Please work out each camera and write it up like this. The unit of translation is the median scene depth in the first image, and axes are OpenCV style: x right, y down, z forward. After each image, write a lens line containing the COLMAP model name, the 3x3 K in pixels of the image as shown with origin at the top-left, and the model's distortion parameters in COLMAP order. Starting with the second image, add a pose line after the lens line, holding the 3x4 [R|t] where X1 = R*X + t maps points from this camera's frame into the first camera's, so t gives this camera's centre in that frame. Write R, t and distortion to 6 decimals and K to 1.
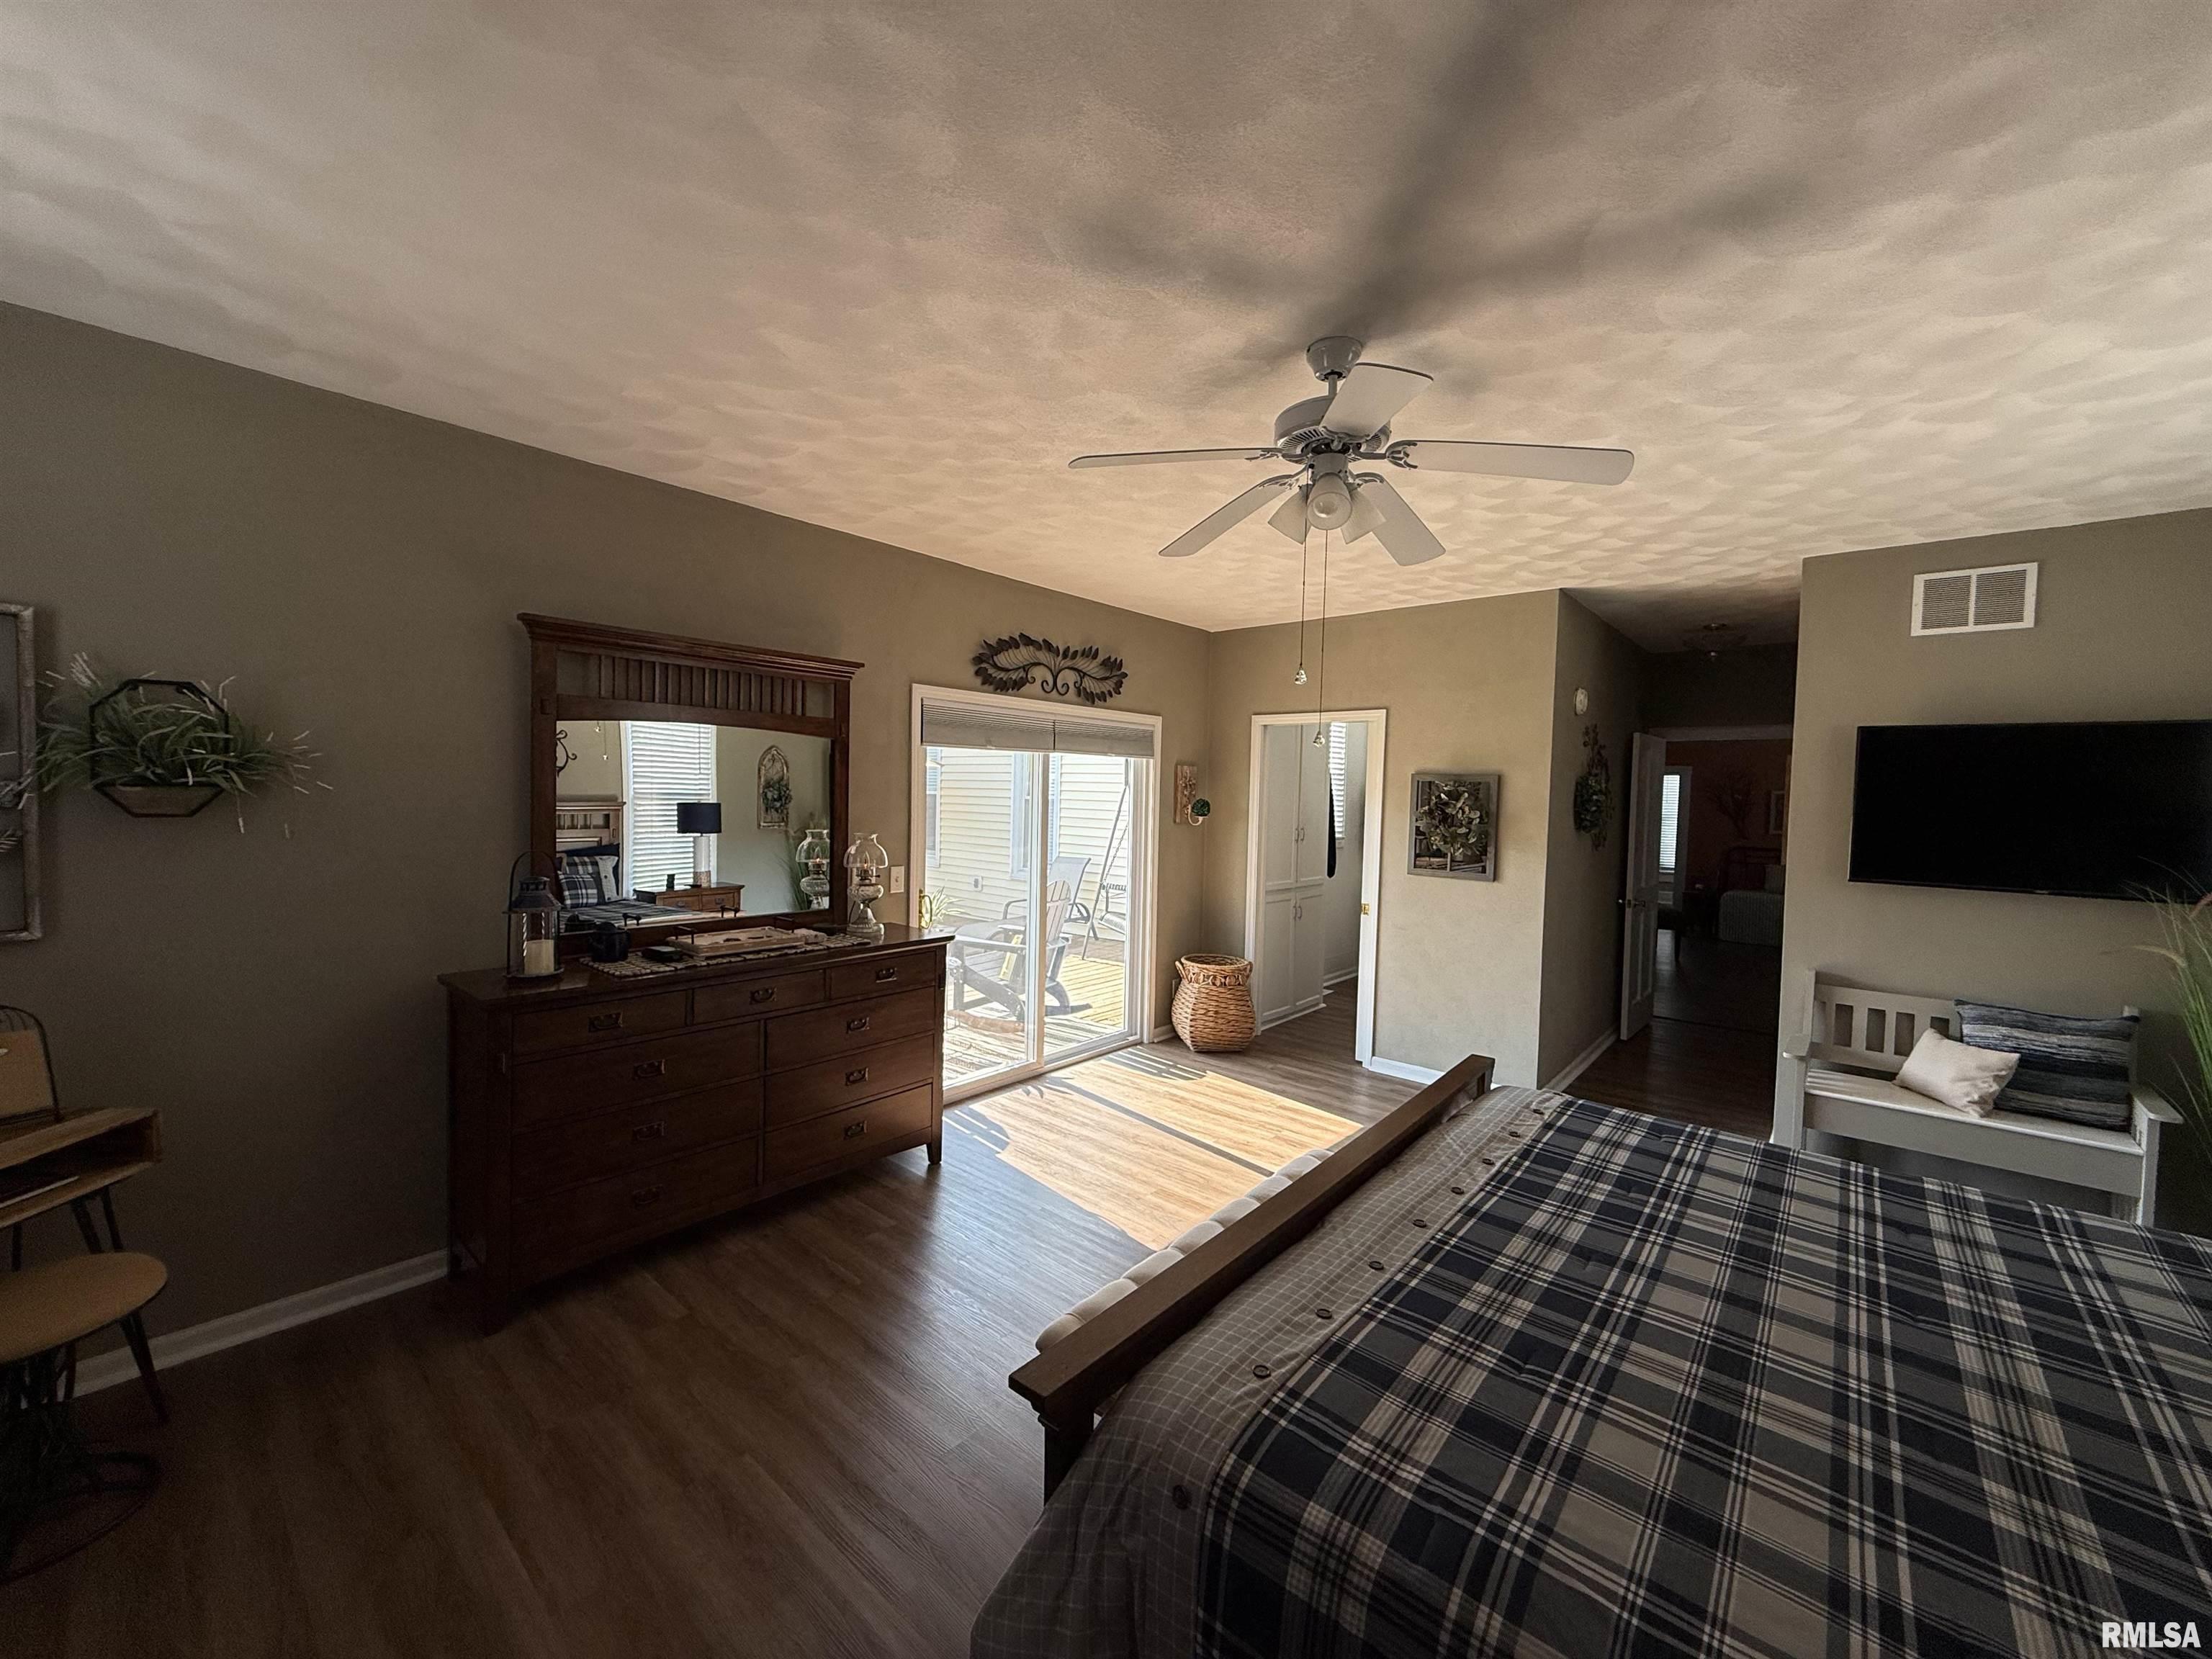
lens RADIAL K [[885.9, 0, 1105.4], [0, 885.9, 826.2], [0, 0, 1]] dist [0.000126, 0.000760]
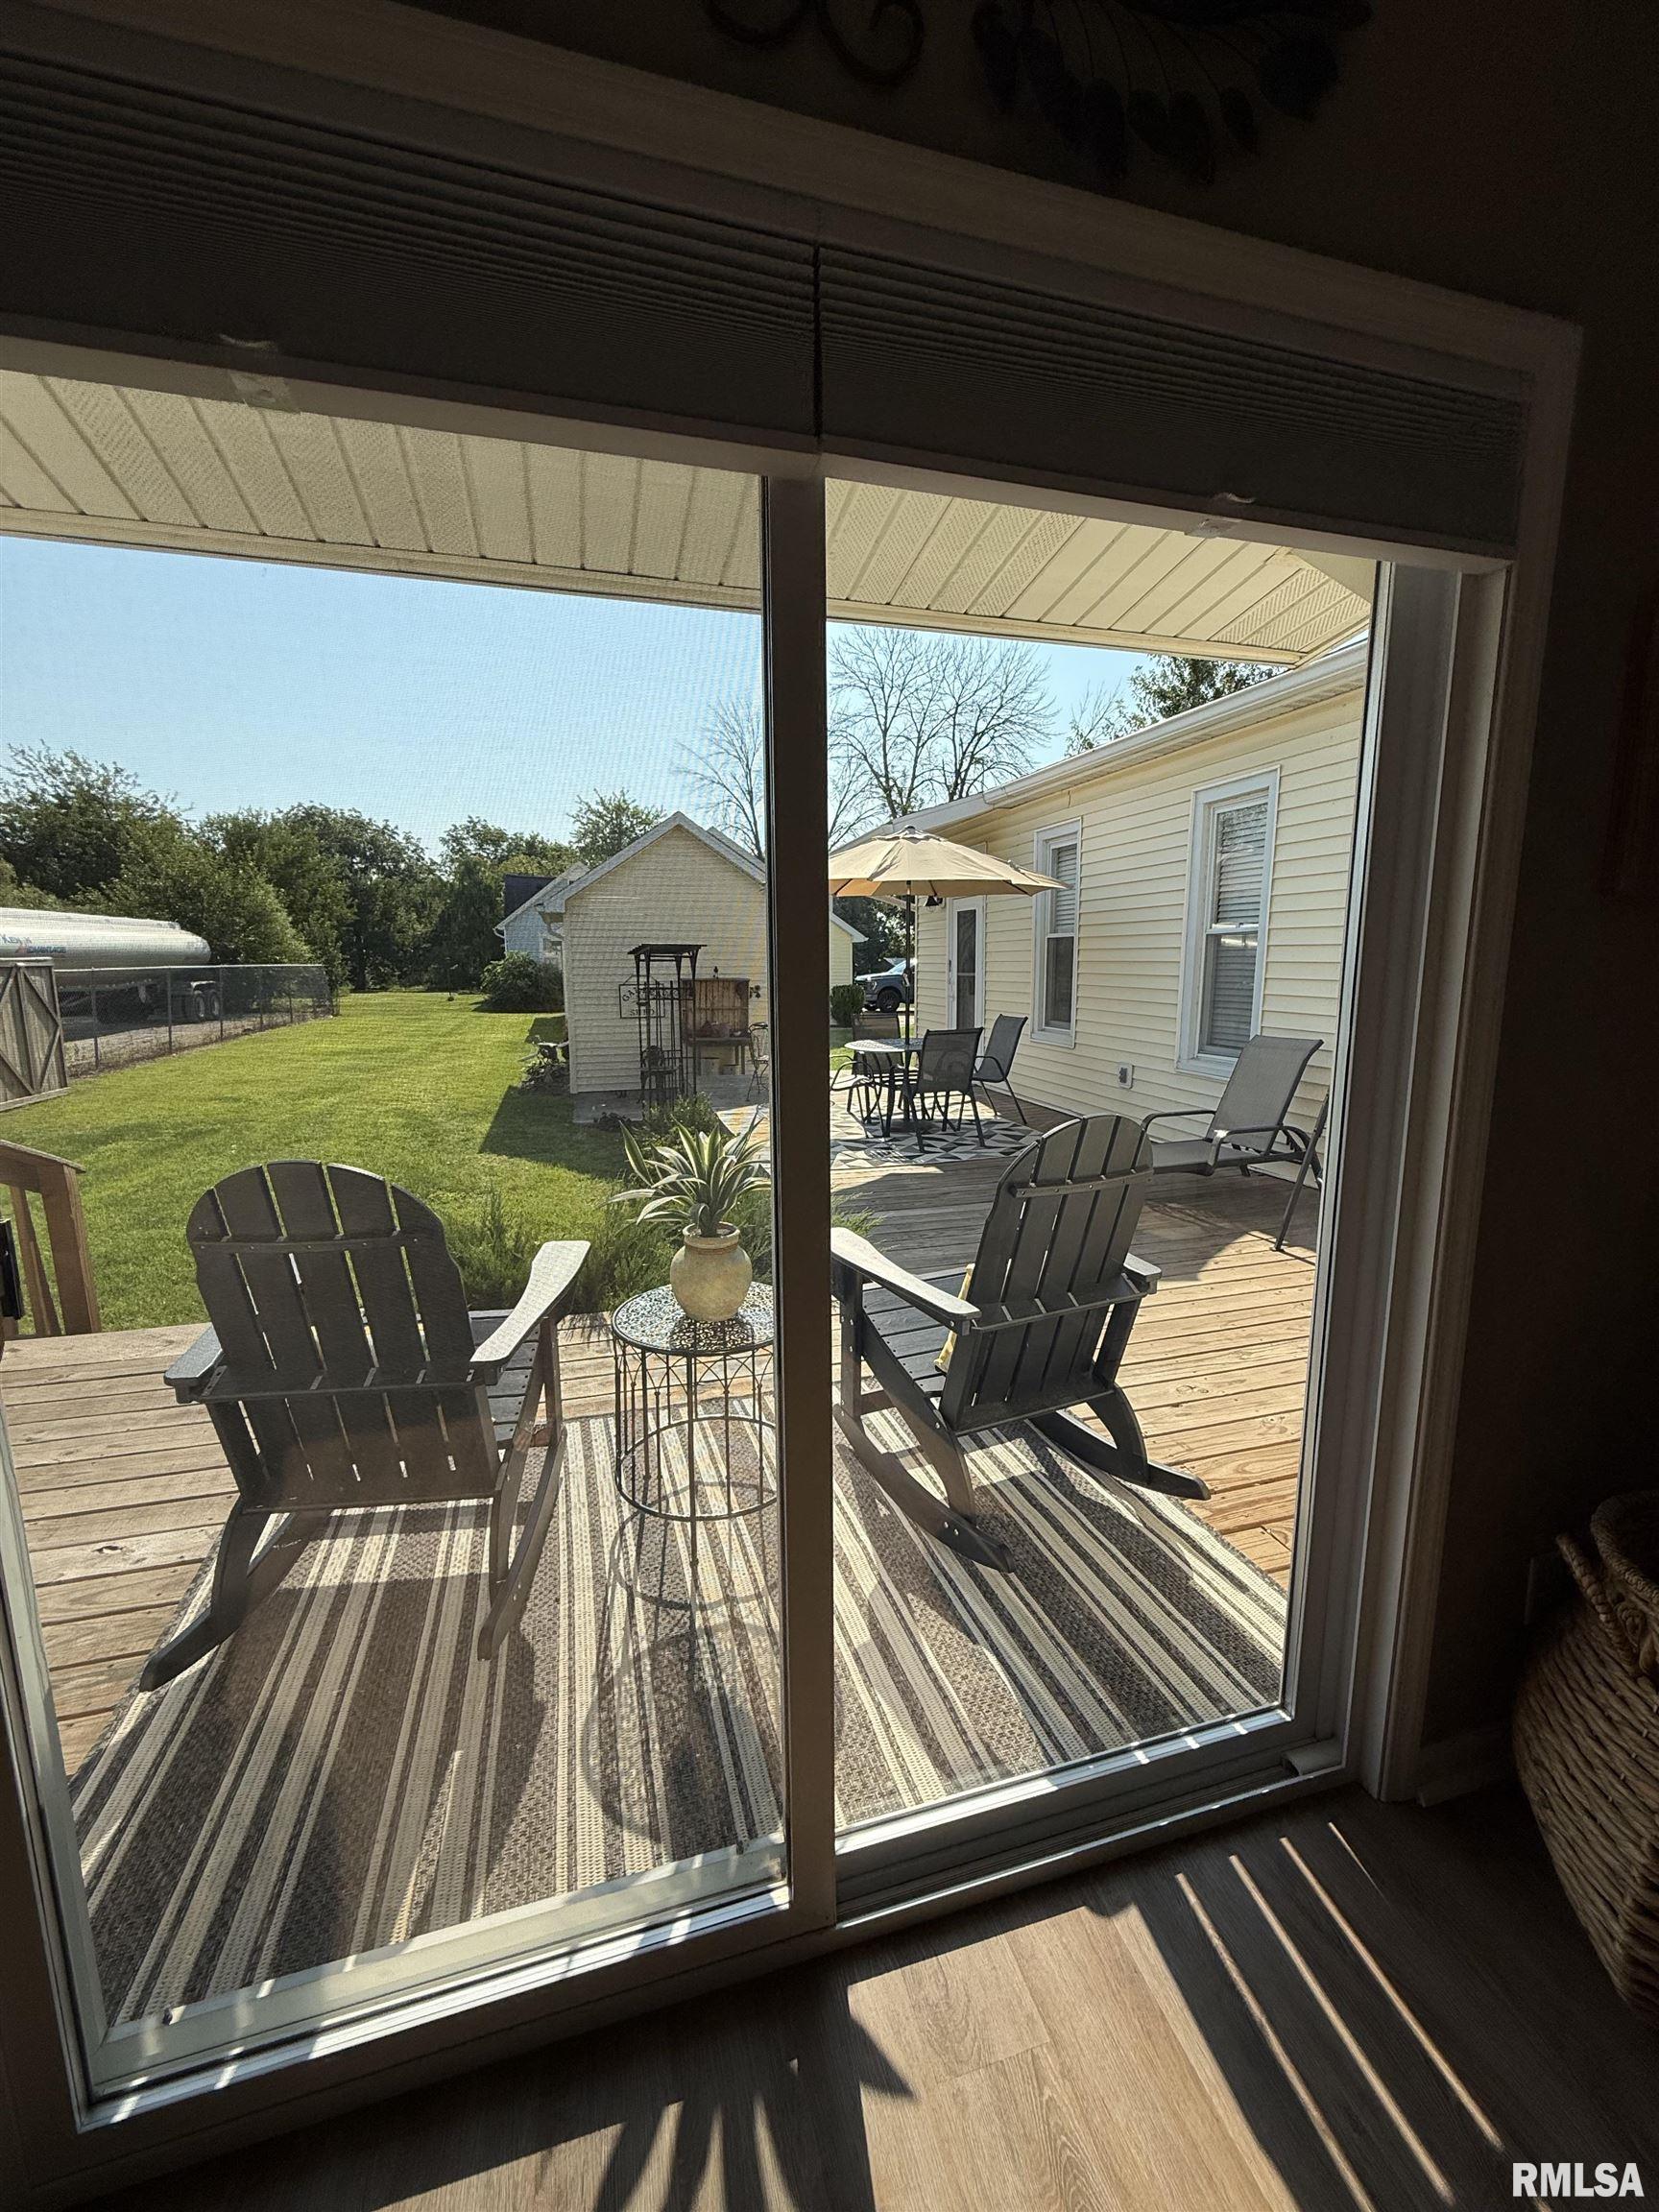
lens RADIAL K [[885.9, 0, 828.6], [0, 885.9, 1101.5], [0, 0, 1]] dist [0.000126, 0.000760]
pose [[0.838979, 0.060147, -0.540830, 0.038159], [0.001502, 0.993613, 0.112833, 0.021773], [0.544162, -0.095476, 0.833530, 0.689796]]
